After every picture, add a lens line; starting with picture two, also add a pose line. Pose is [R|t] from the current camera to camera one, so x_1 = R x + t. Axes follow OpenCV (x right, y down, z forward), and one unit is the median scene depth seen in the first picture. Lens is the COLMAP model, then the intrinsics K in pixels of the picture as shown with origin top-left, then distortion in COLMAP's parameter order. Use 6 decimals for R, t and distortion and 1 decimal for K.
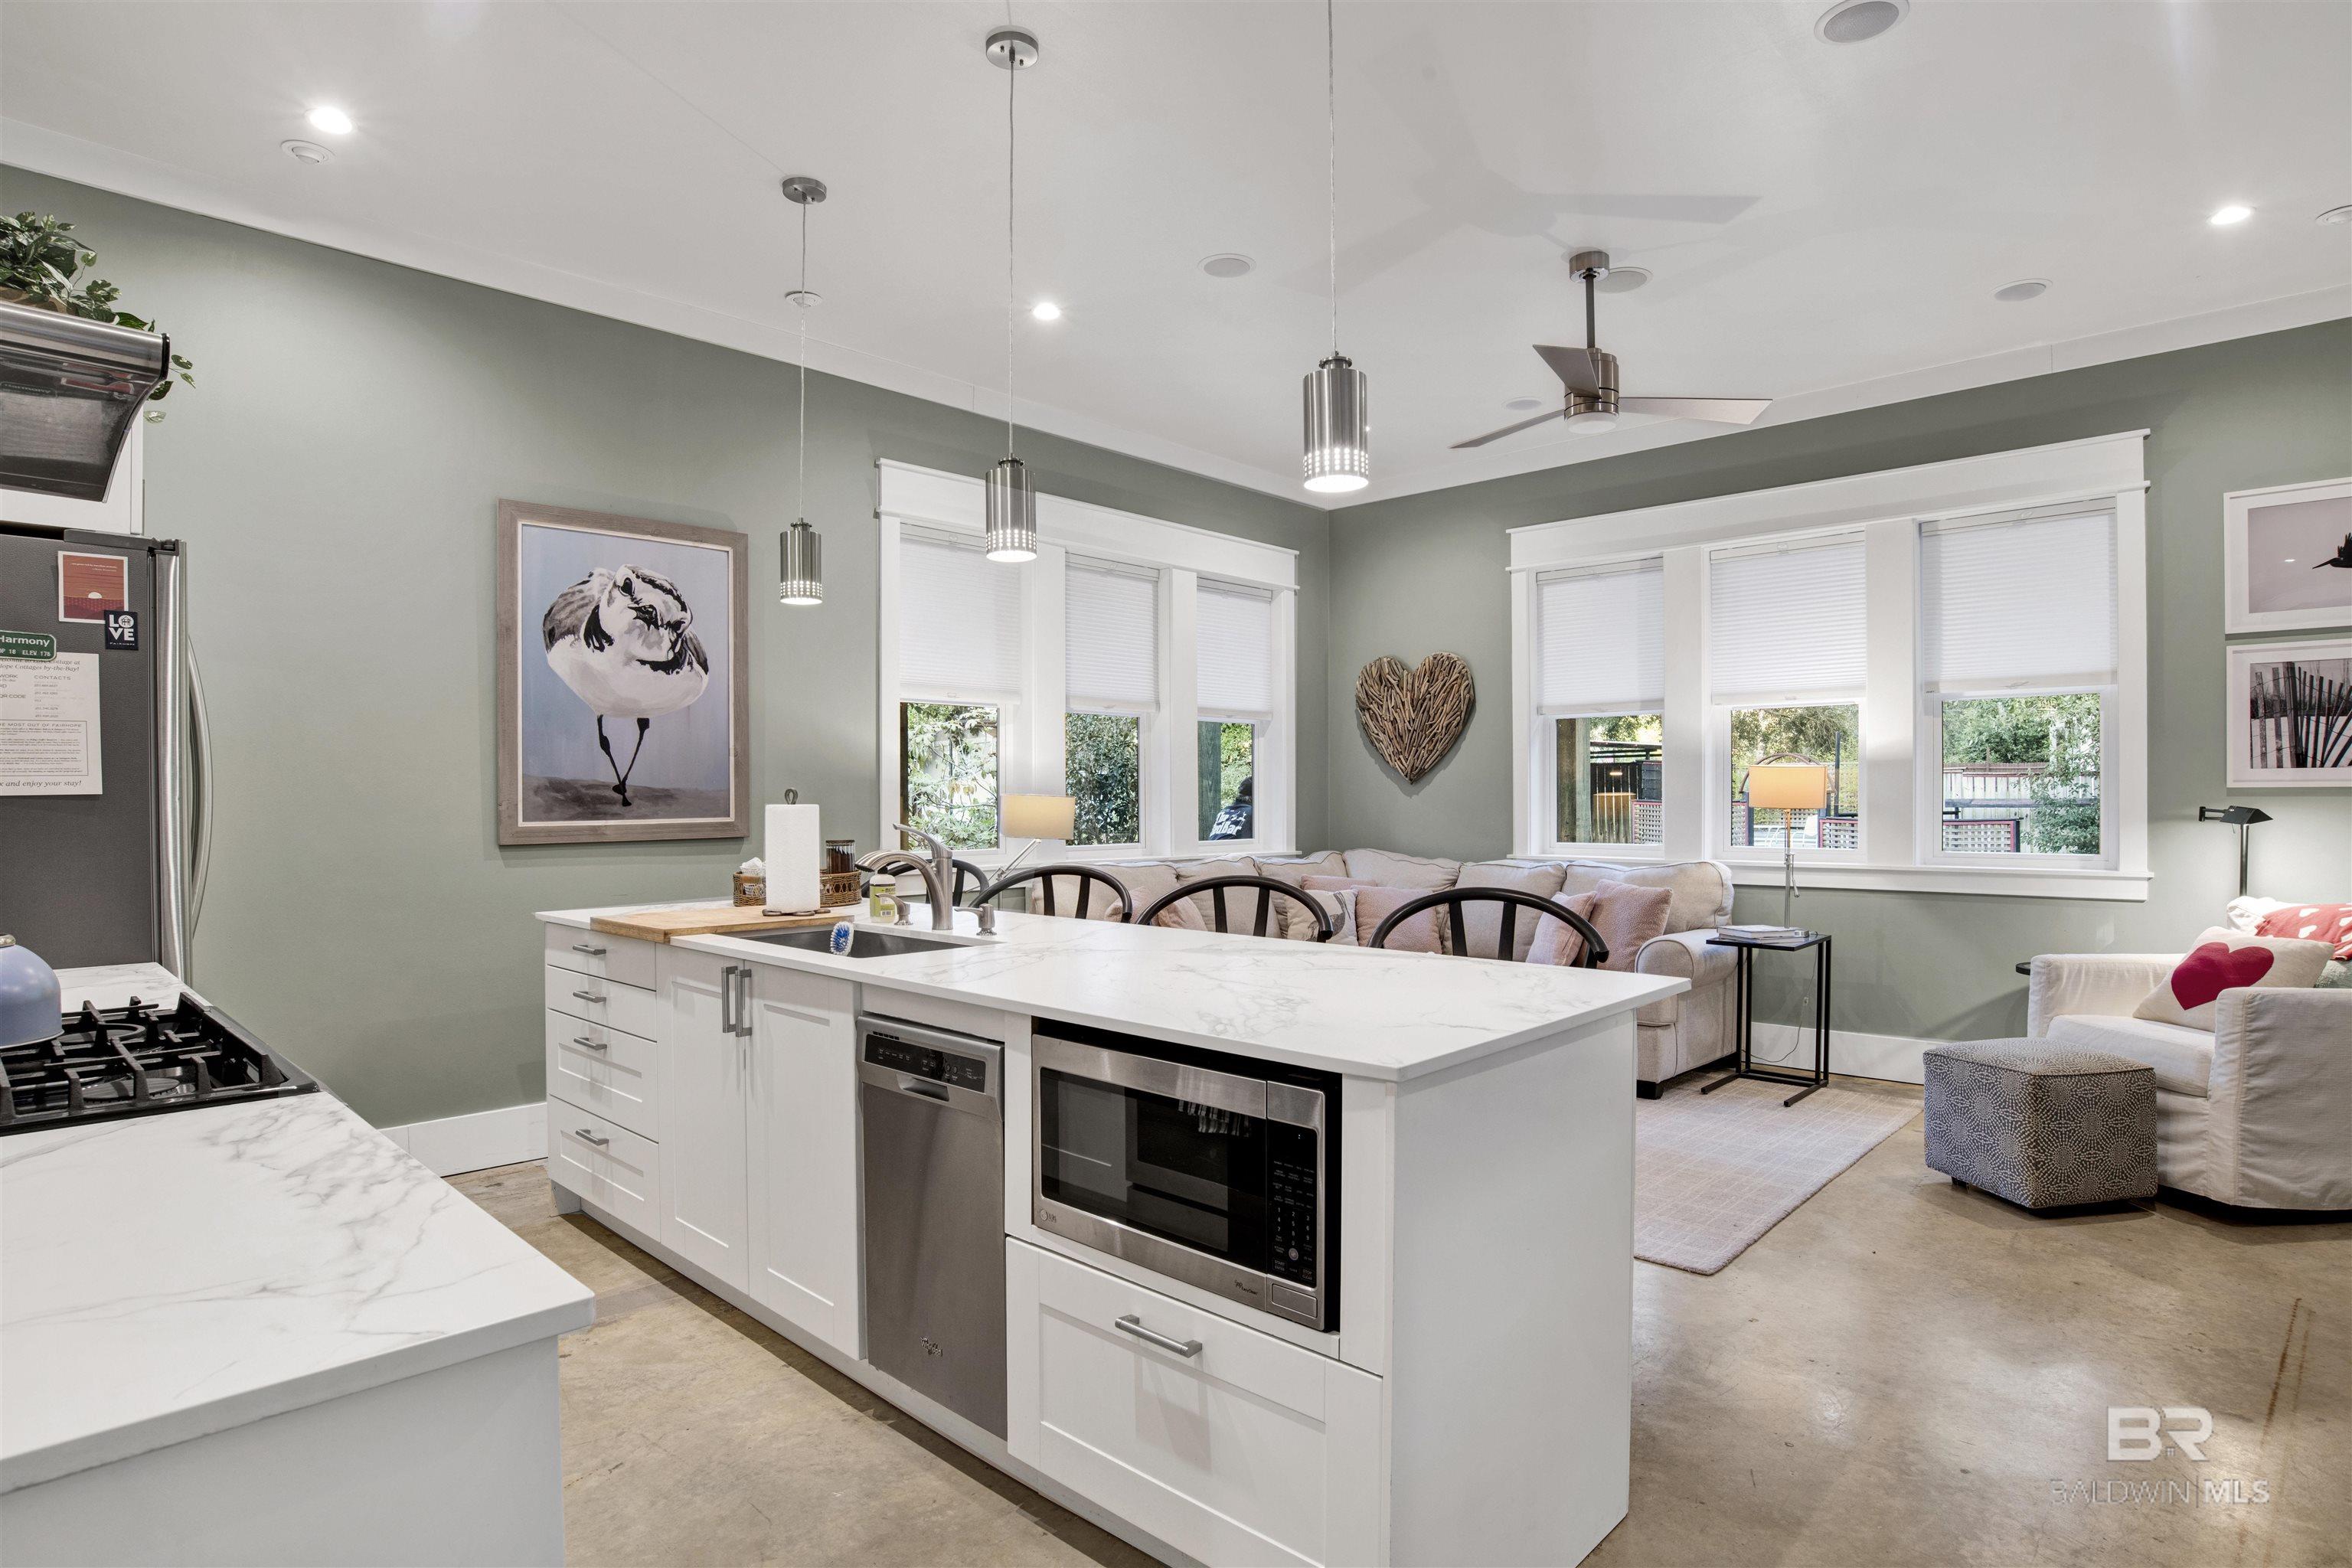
lens RADIAL K [[1227.6, 0, 1154.1], [0, 1227.6, 805.4], [0, 0, 1]] dist [-0.062323, 0.018504]
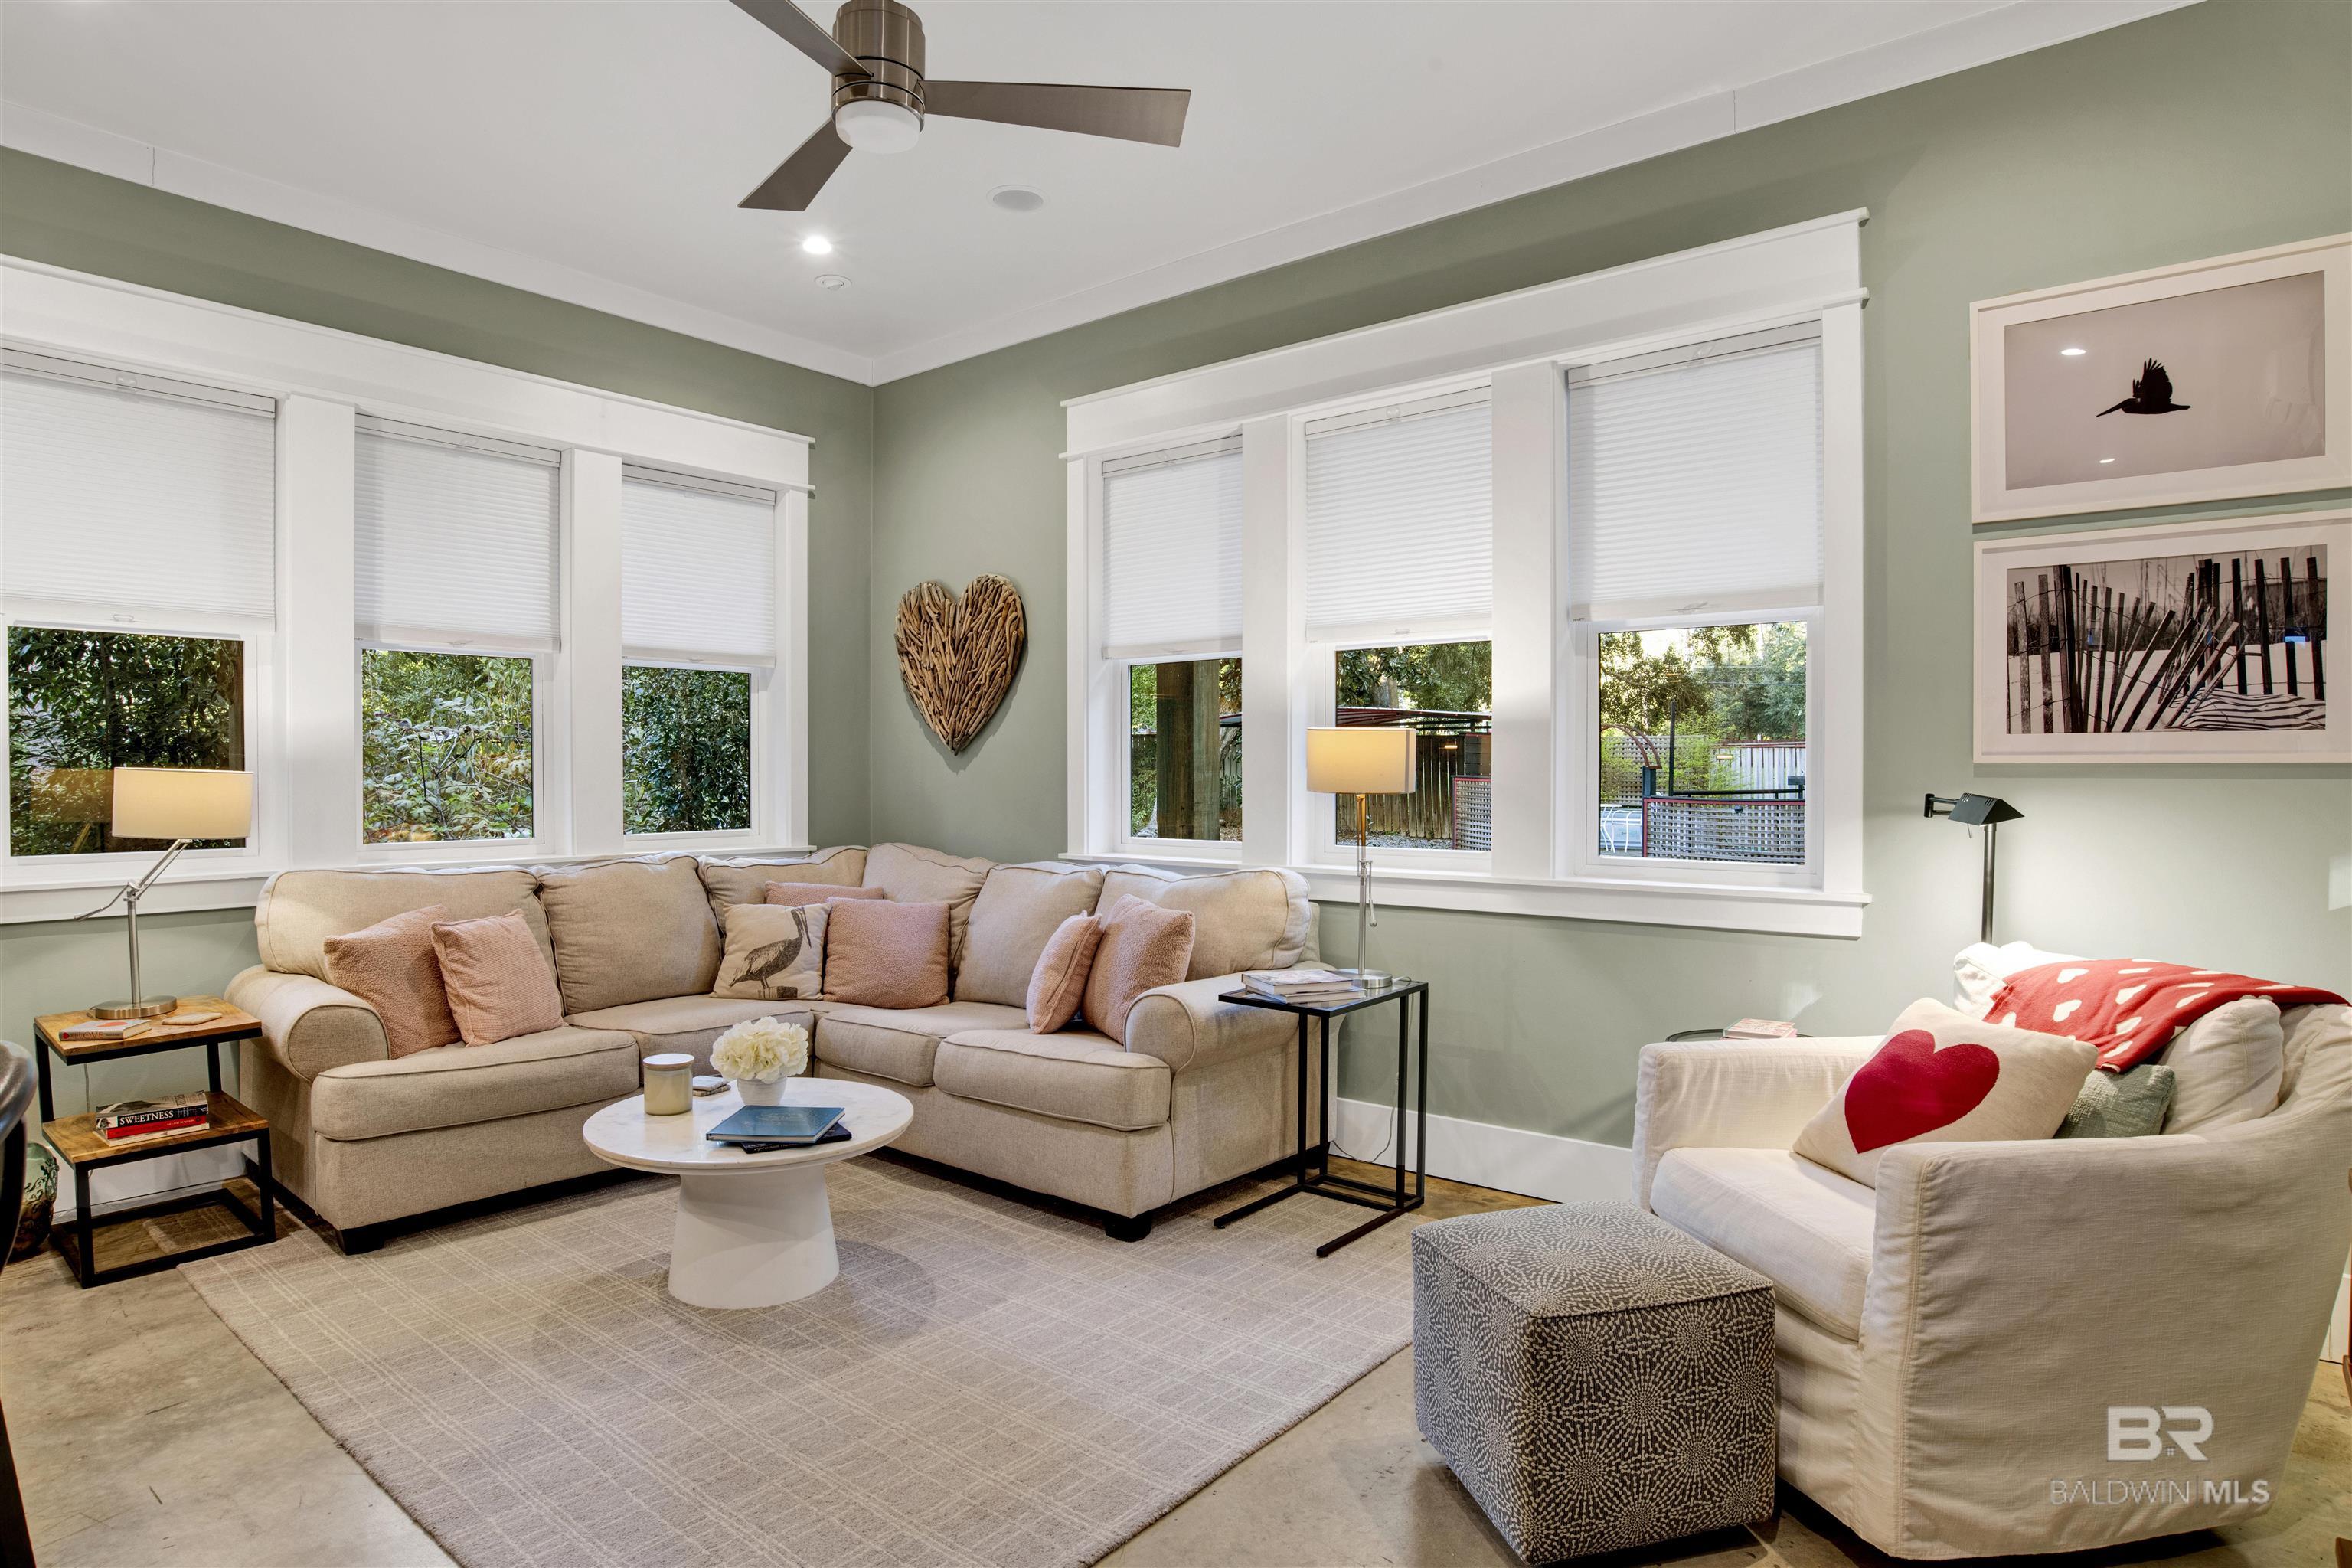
lens RADIAL K [[1227.6, 0, 1185.6], [0, 1227.6, 786.9], [0, 0, 1]] dist [-0.062323, 0.018504]
pose [[0.996934, 0.002044, 0.078223, 0.379292], [-0.002602, 0.999972, 0.007028, -0.005212], [-0.078207, -0.007210, 0.996911, 0.338438]]
